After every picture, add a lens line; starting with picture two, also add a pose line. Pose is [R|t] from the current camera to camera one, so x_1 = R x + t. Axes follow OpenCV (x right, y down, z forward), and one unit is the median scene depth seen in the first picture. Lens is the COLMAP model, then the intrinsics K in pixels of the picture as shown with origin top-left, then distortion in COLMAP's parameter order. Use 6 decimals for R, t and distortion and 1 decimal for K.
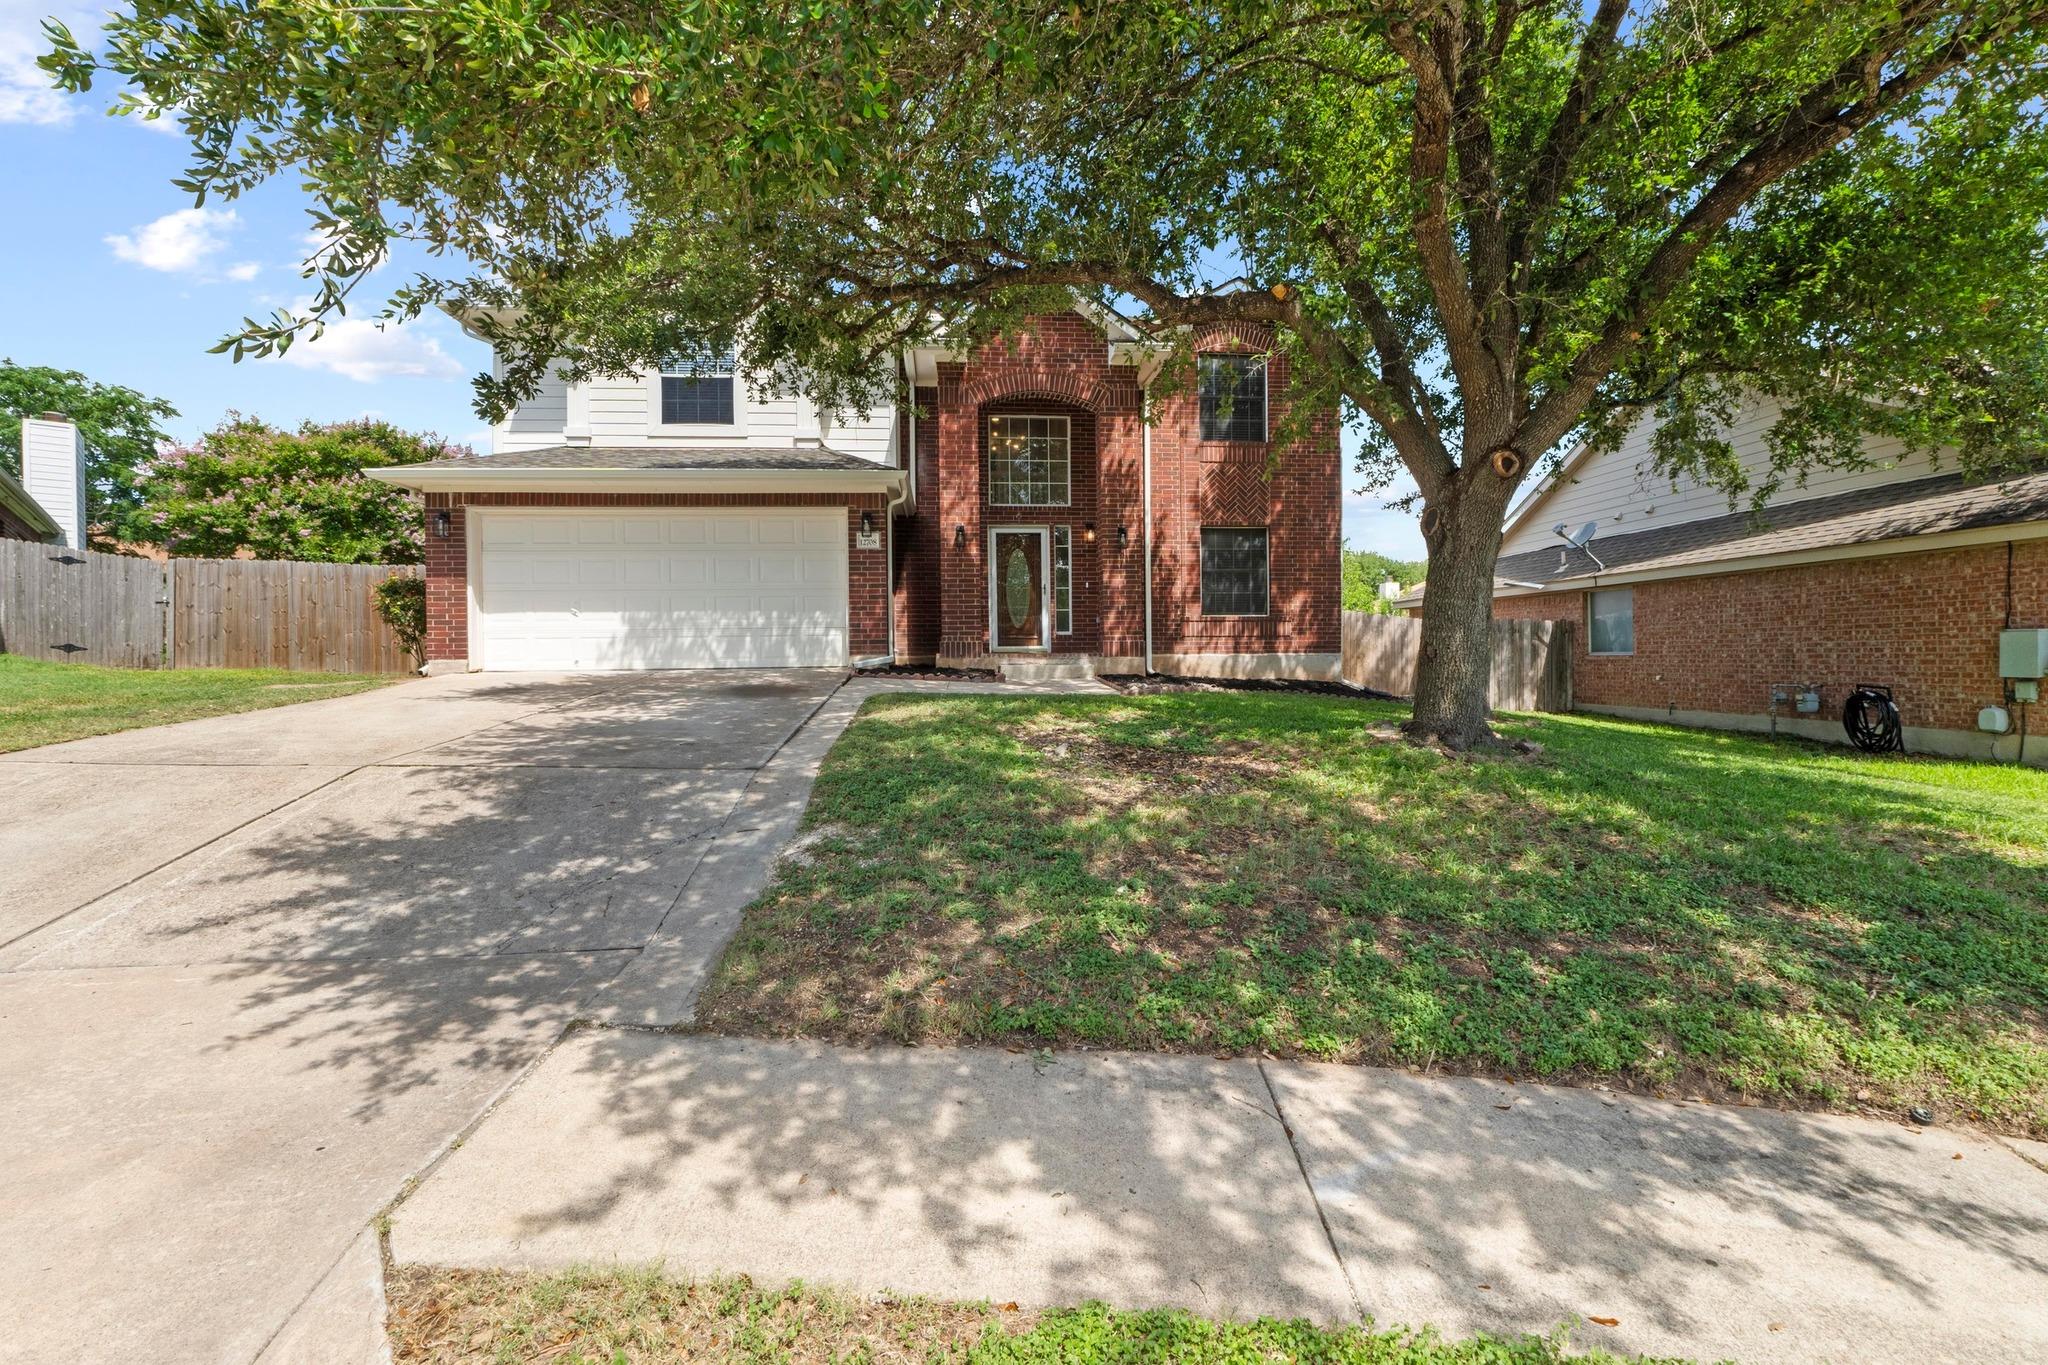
lens RADIAL K [[888.3, 0, 1037.7], [0, 888.3, 664.7], [0, 0, 1]] dist [-0.006764, 0.000673]
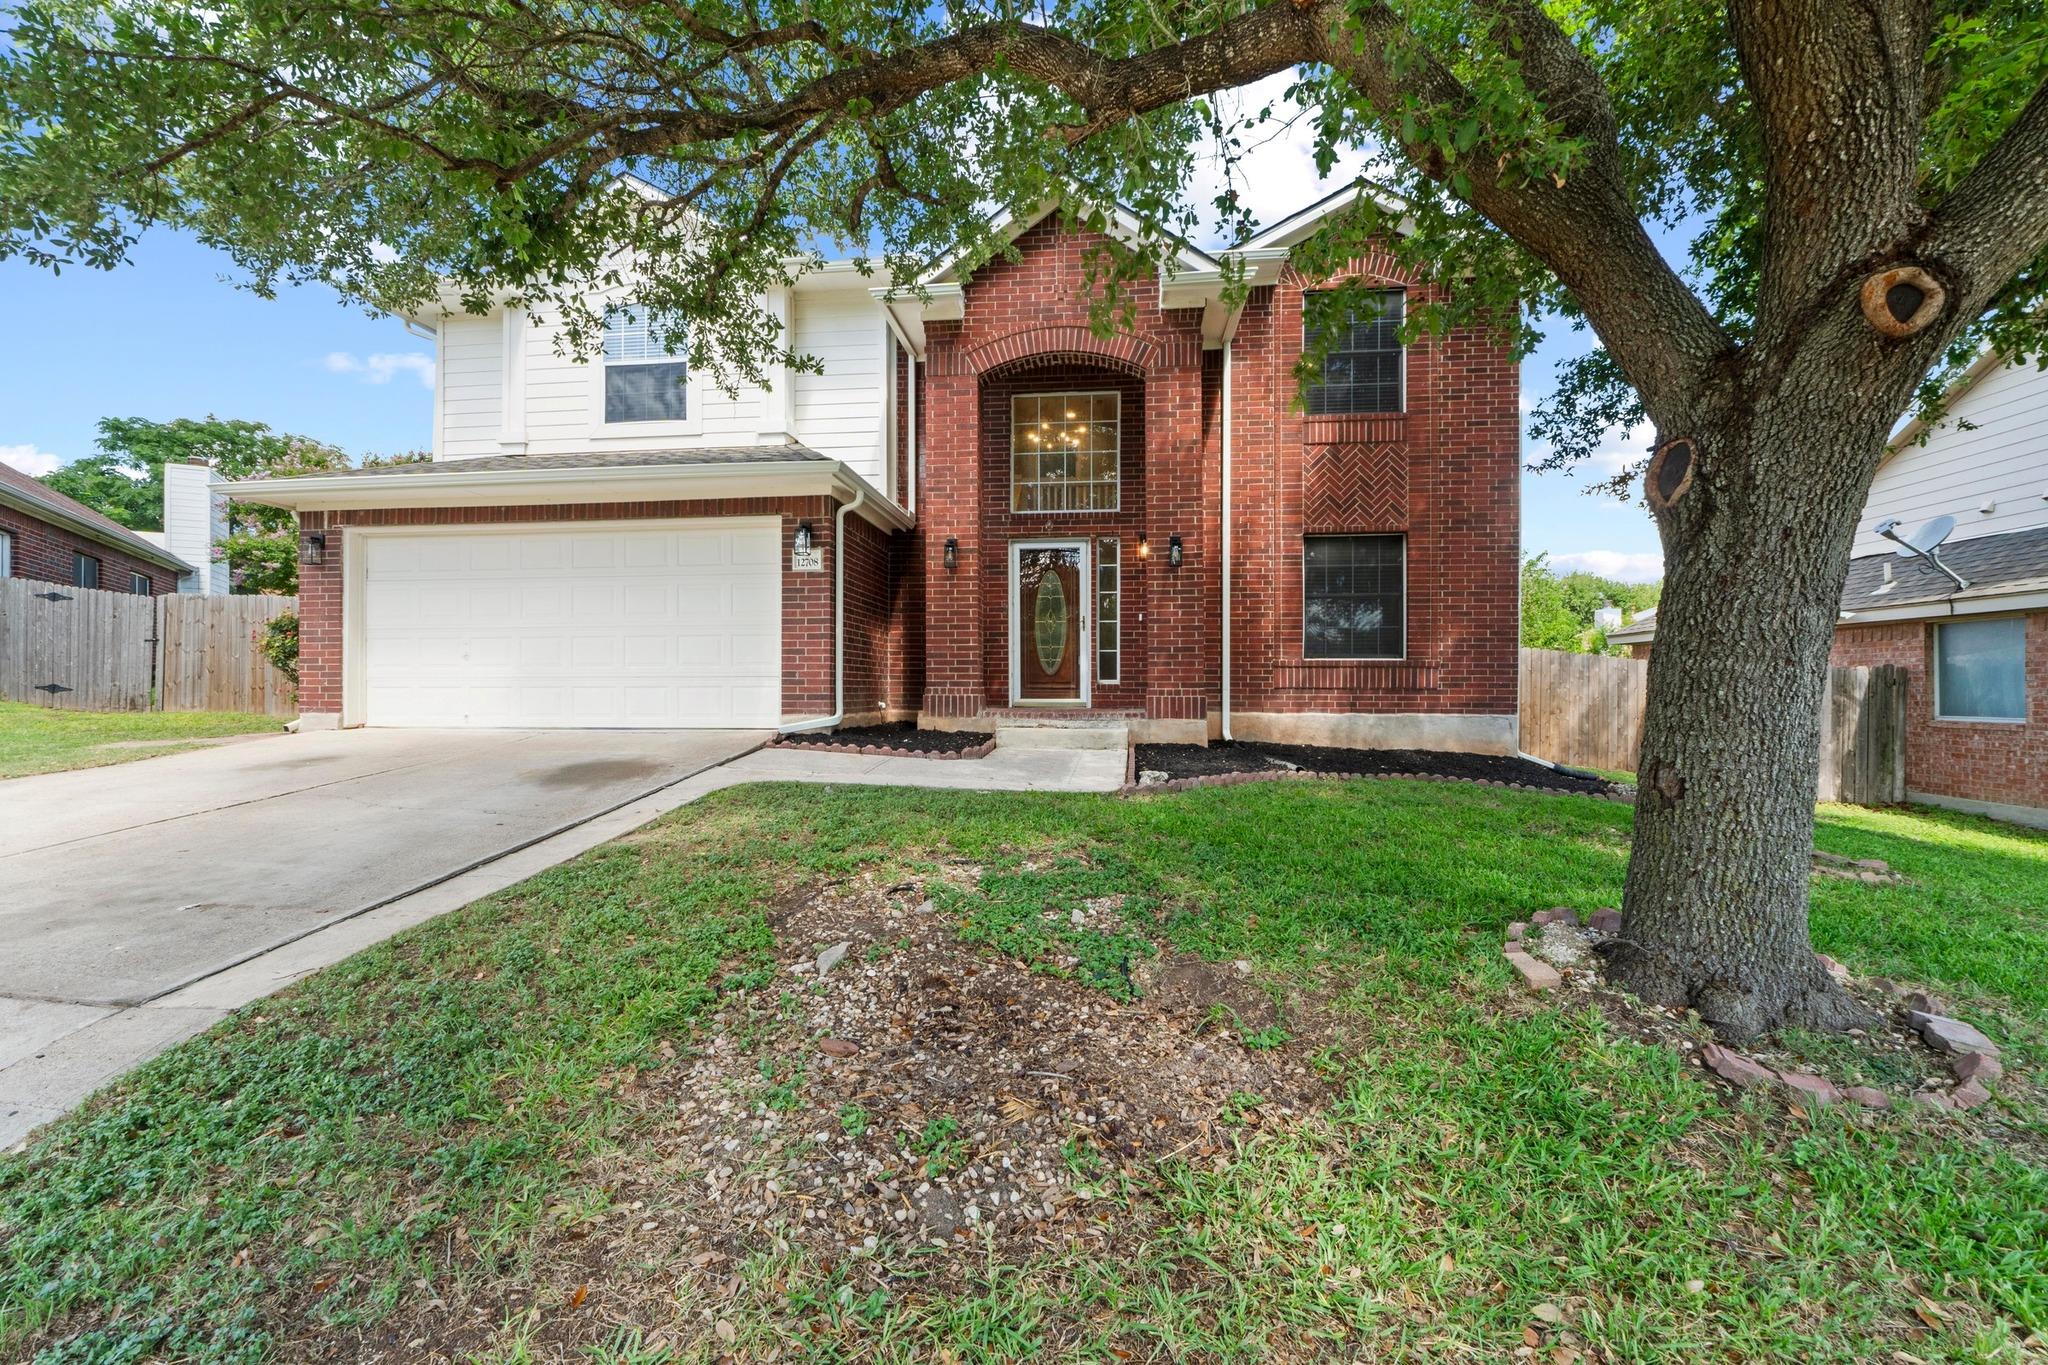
lens RADIAL K [[888.3, 0, 1021.3], [0, 888.3, 690.2], [0, 0, 1]] dist [-0.006764, 0.000673]
pose [[0.978020, 0.012260, -0.208149, 0.112679], [-0.012892, 0.999915, -0.001679, -0.026438], [0.208111, 0.004325, 0.978096, 0.257414]]
